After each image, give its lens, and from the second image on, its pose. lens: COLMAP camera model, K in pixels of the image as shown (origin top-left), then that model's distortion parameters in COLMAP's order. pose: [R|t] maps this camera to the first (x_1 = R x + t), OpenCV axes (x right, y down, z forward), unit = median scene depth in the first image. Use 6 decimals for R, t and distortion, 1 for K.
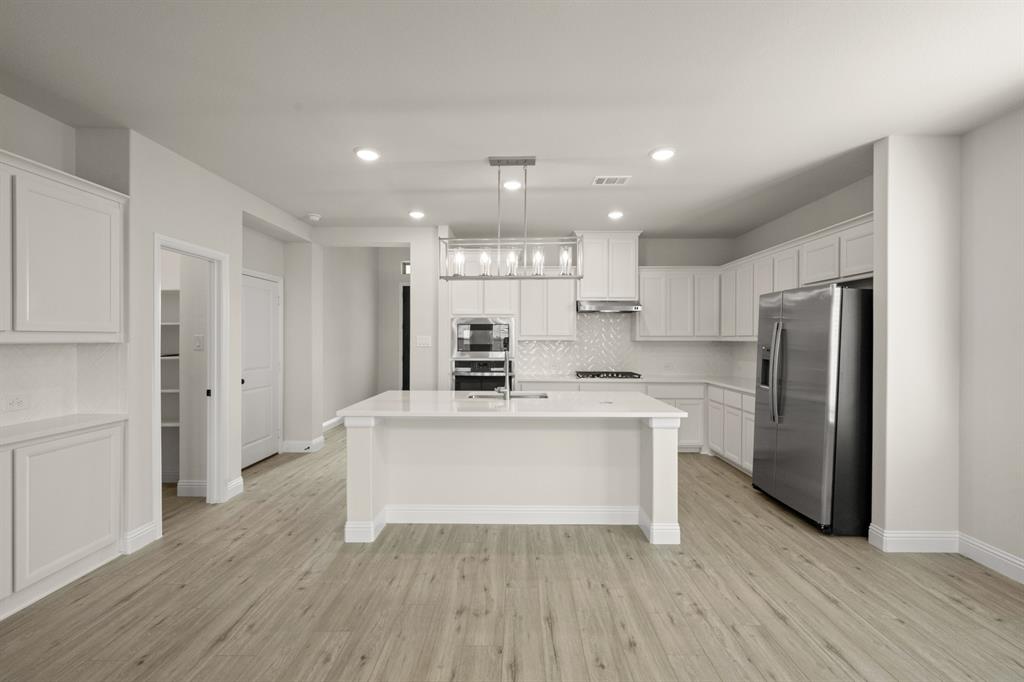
lens RADIAL K [[434.7, 0, 513.3], [0, 434.7, 338.7], [0, 0, 1]] dist [-0.003375, 0.000612]
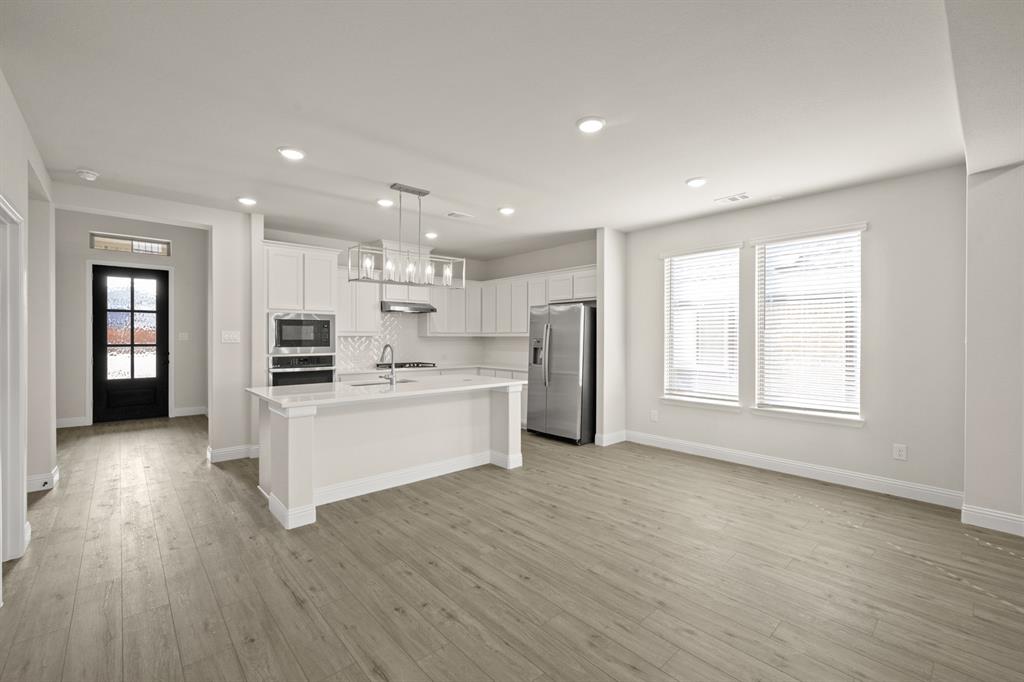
lens RADIAL K [[434.7, 0, 513.2], [0, 434.7, 338.8], [0, 0, 1]] dist [-0.003375, 0.000612]
pose [[0.733539, -0.004301, 0.679634, -0.650815], [0.002209, 0.999990, 0.003943, 0.011965], [-0.679644, -0.001391, 0.733541, -0.110827]]
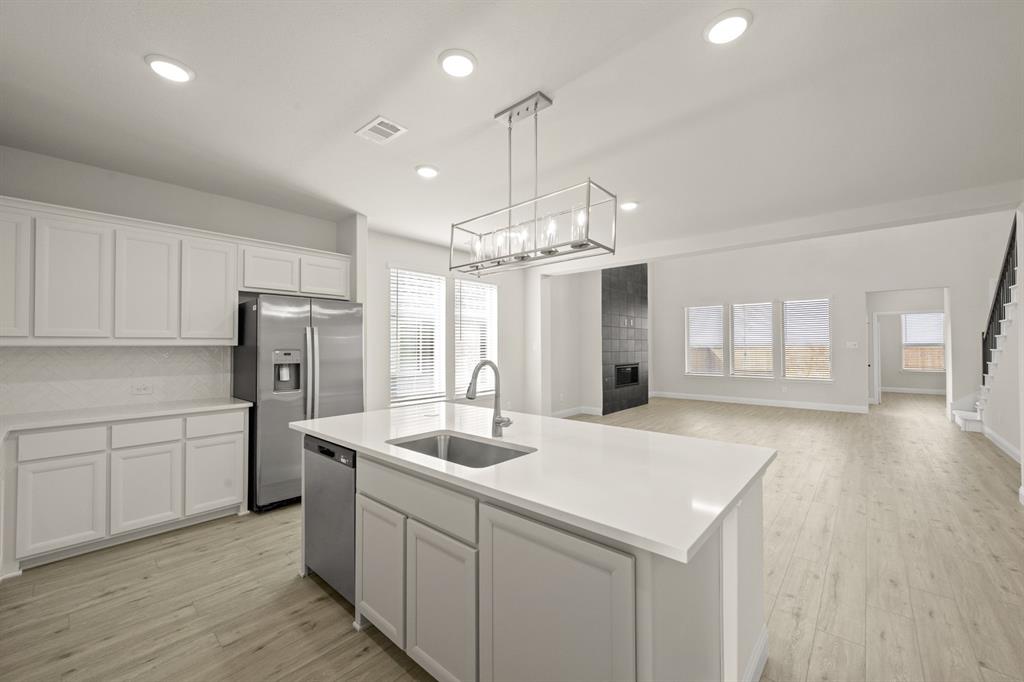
lens RADIAL K [[404.6, 0, 515.9], [0, 404.6, 338.2], [0, 0, 1]] dist [0.001448, 0.000779]
pose [[-0.754101, 0.011416, 0.656659, -0.479487], [0.000892, 0.999866, -0.016359, 0.006937], [-0.656758, -0.011751, -0.754010, 1.606641]]
